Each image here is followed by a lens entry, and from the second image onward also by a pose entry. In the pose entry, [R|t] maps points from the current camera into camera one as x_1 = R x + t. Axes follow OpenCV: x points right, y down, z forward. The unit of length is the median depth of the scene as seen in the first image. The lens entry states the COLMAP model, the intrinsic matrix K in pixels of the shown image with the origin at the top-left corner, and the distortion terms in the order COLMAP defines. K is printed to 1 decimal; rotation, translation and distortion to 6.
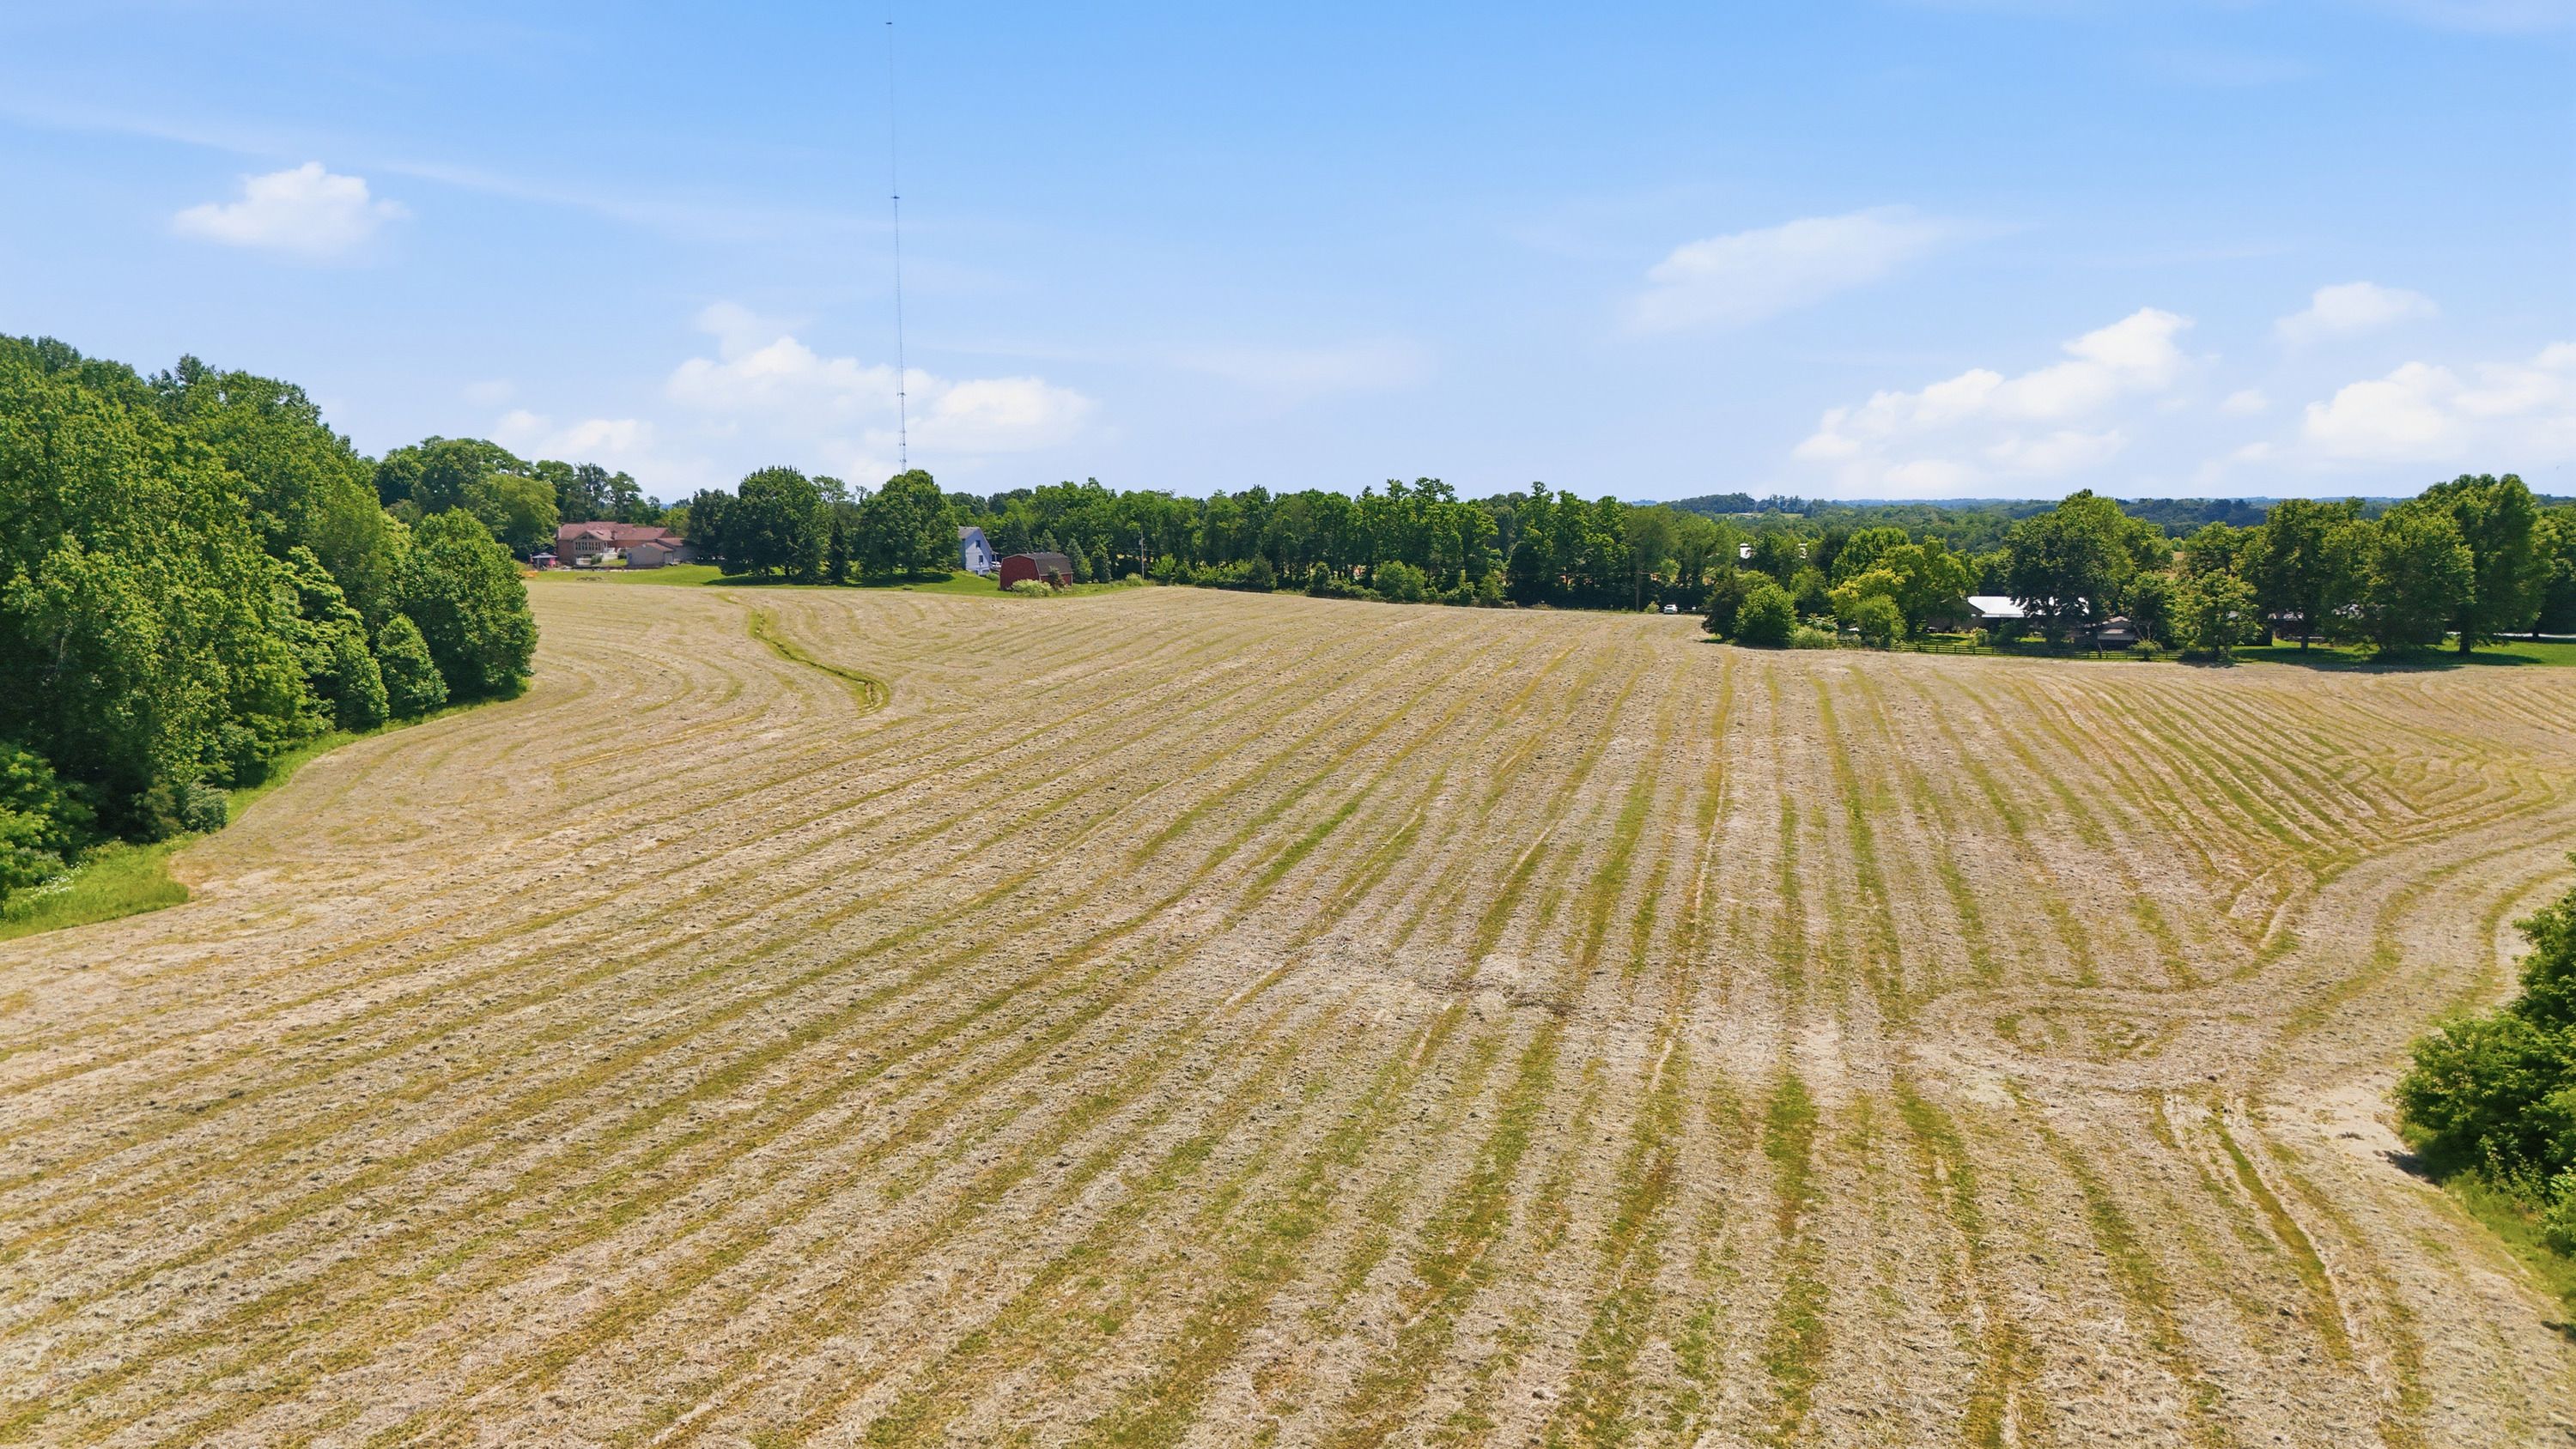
lens RADIAL K [[1909.1, 0, 1285.9], [0, 1909.1, 684.6], [0, 0, 1]] dist [0.071442, -0.079406]
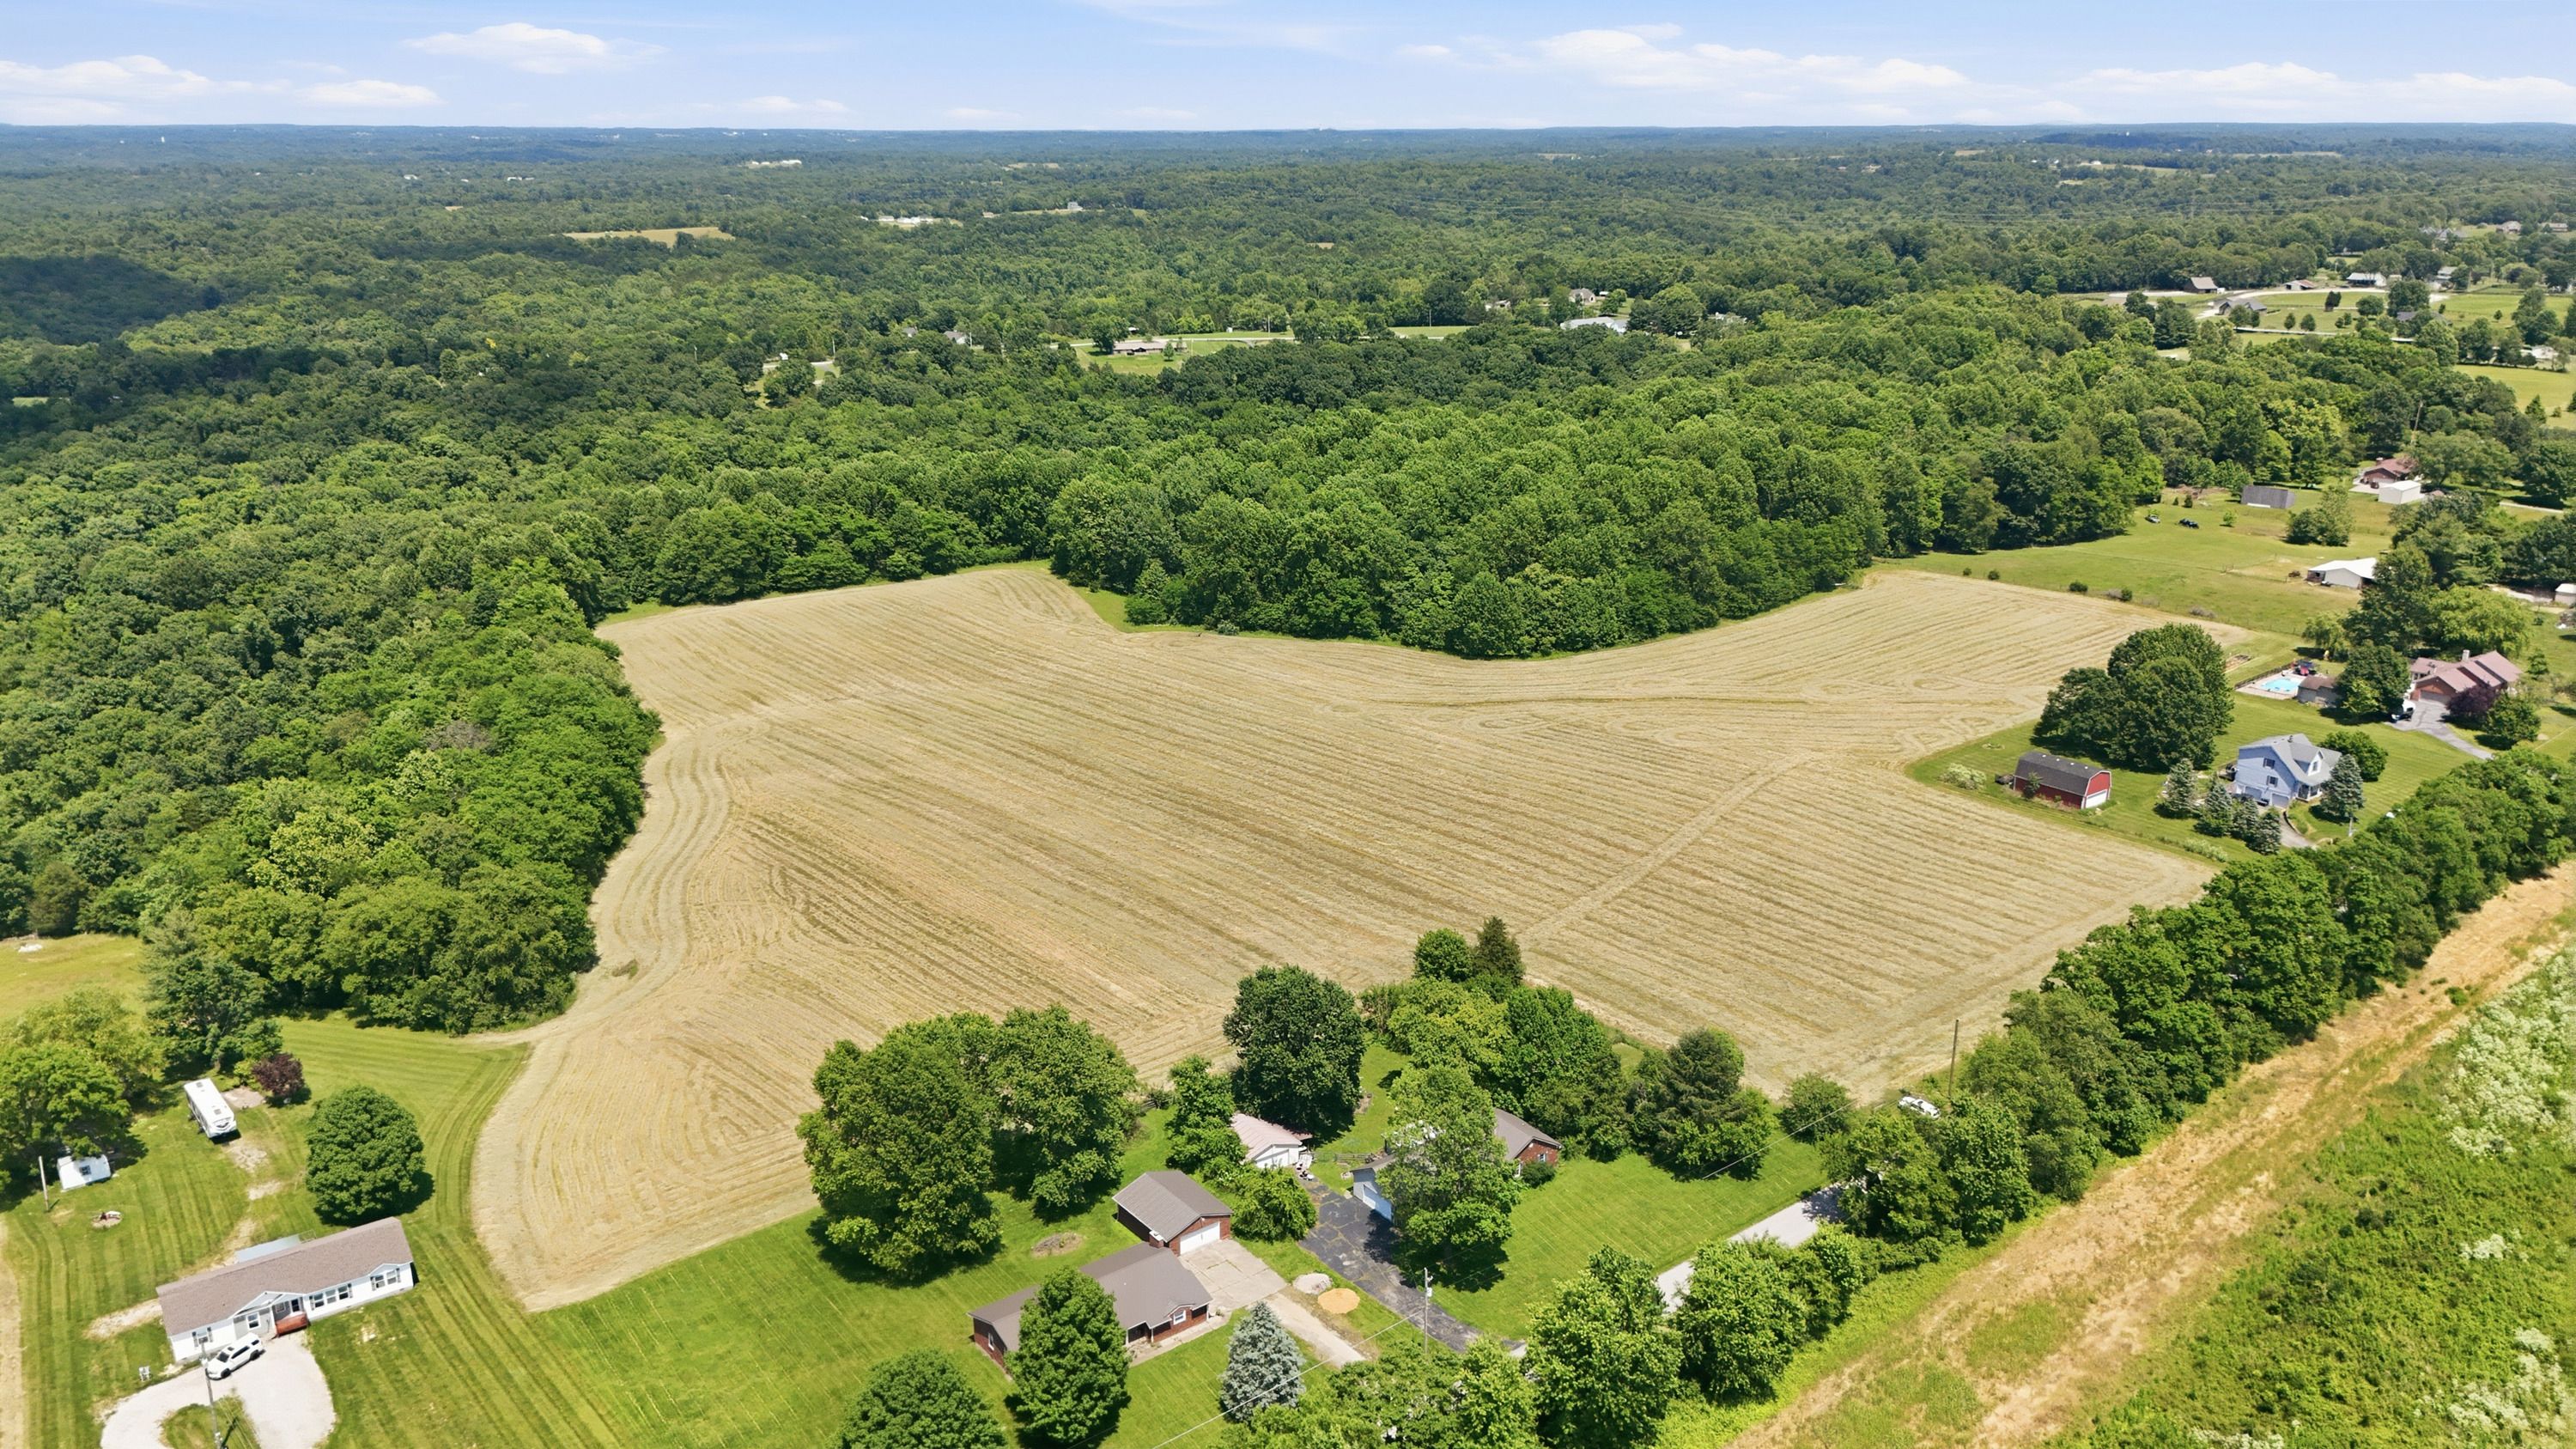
lens RADIAL K [[1892.8, 0, 1288.5], [0, 1892.8, 733.6], [0, 0, 1]] dist [0.061409, -0.055468]
pose [[-0.564593, 0.258626, -0.783803, 2.247363], [-0.073647, 0.930065, 0.359937, -1.063432], [0.822077, 0.260943, -0.506062, 3.072792]]
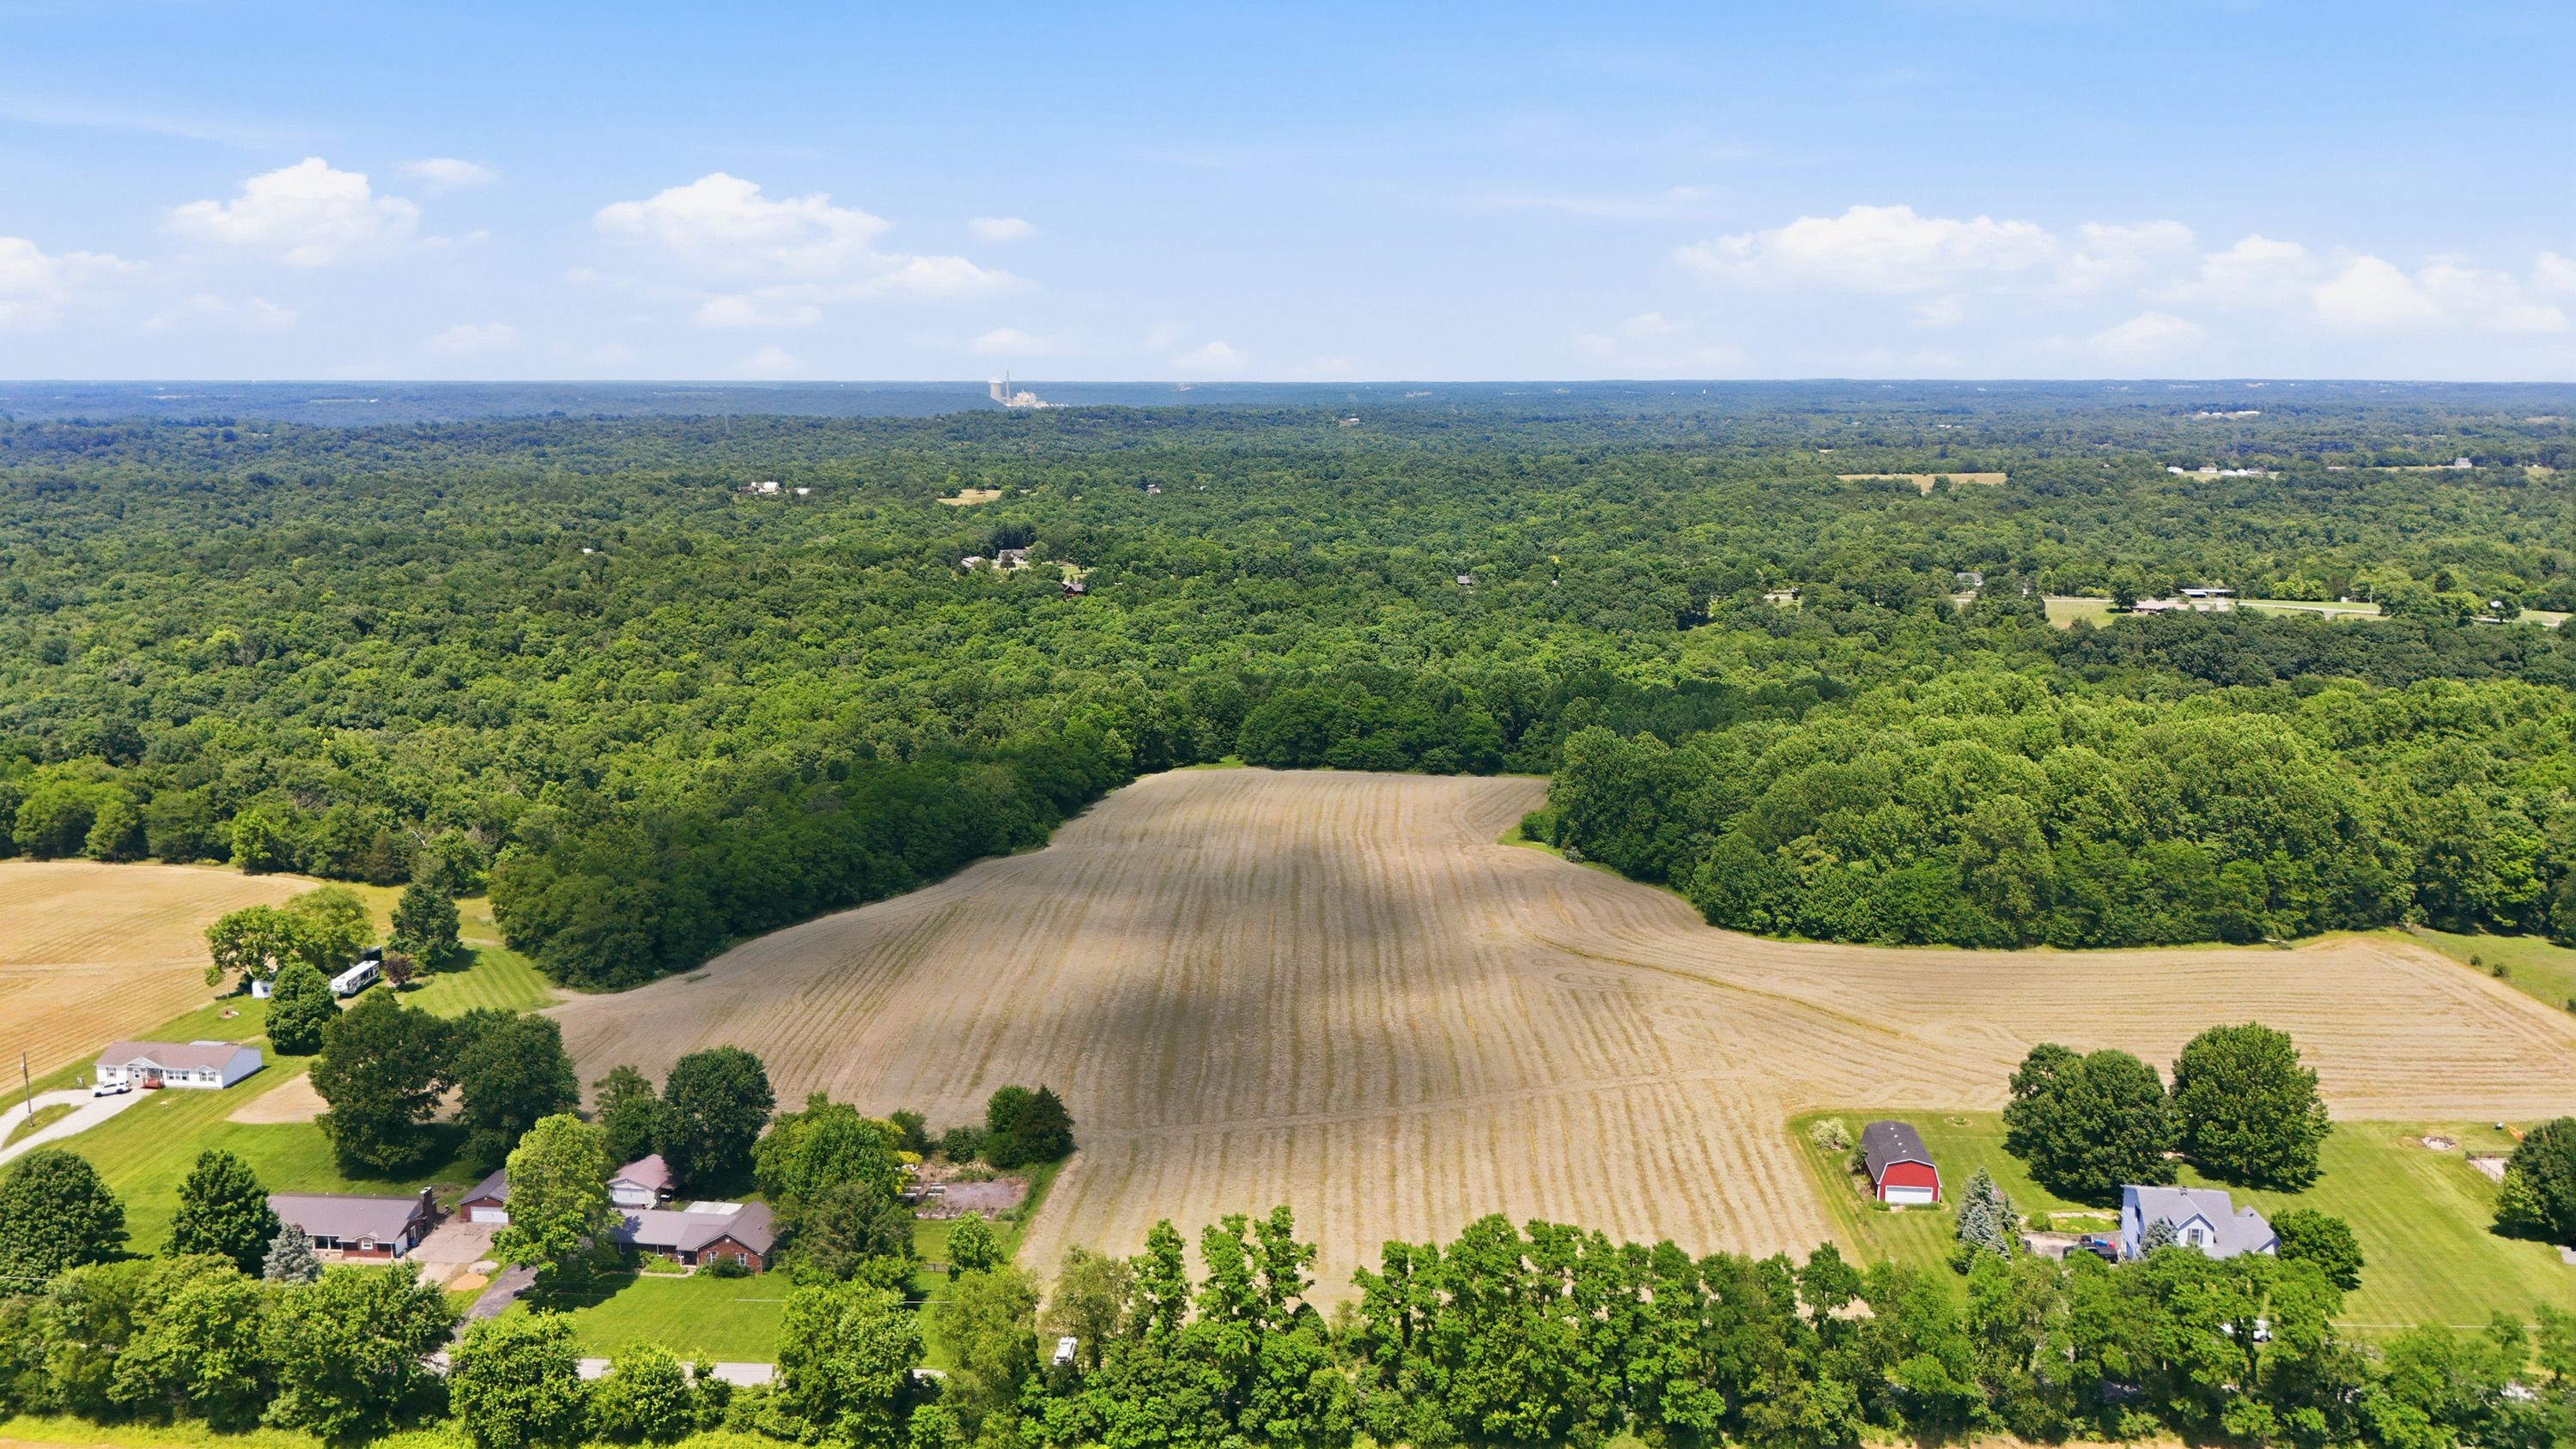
lens RADIAL K [[1899.6, 0, 1285.6], [0, 1899.6, 714.6], [0, 0, 1]] dist [0.069211, -0.065362]
pose [[-0.974996, 0.044576, -0.217705, 0.710814], [-0.015472, 0.963680, 0.266611, -1.145772], [0.221682, 0.263314, -0.938895, 4.283535]]
